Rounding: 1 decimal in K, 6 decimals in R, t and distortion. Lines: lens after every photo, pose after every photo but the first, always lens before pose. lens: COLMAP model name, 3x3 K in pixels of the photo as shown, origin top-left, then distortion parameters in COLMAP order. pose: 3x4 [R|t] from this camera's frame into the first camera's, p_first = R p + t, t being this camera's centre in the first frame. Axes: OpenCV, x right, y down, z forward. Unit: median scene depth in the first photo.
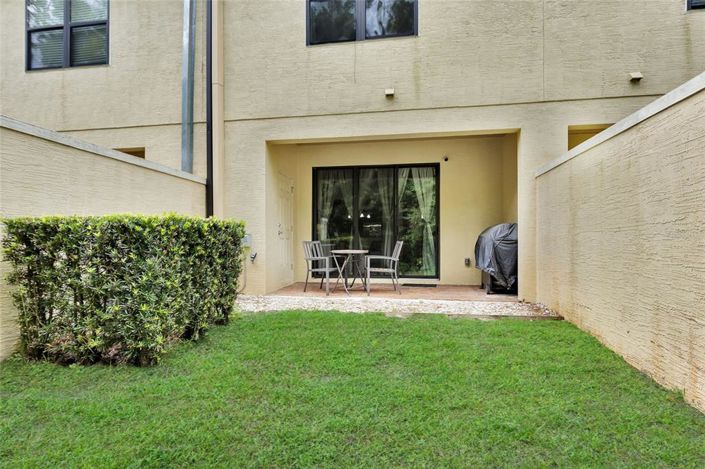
lens RADIAL K [[356.1, 0, 354.0], [0, 356.1, 235.2], [0, 0, 1]] dist [-0.000169, -0.000158]
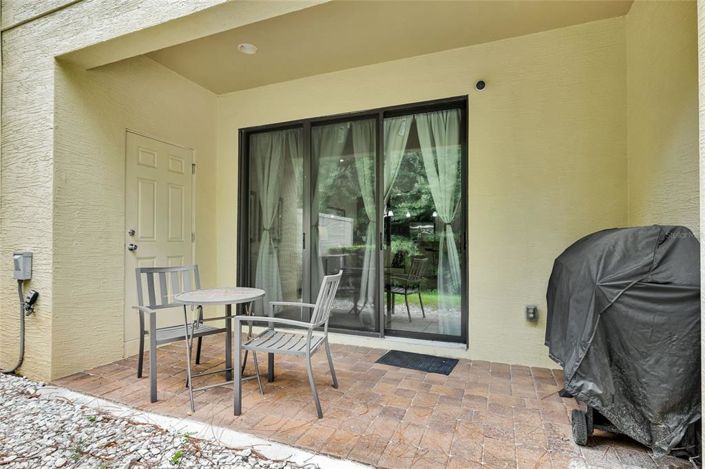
lens RADIAL K [[356.1, 0, 351.0], [0, 356.1, 235.3], [0, 0, 1]] dist [-0.000169, -0.000158]
pose [[0.971401, -0.002178, -0.237435, 0.205909], [0.002120, 0.999998, -0.000500, -0.021267], [0.237435, -0.000018, 0.971403, 0.521287]]
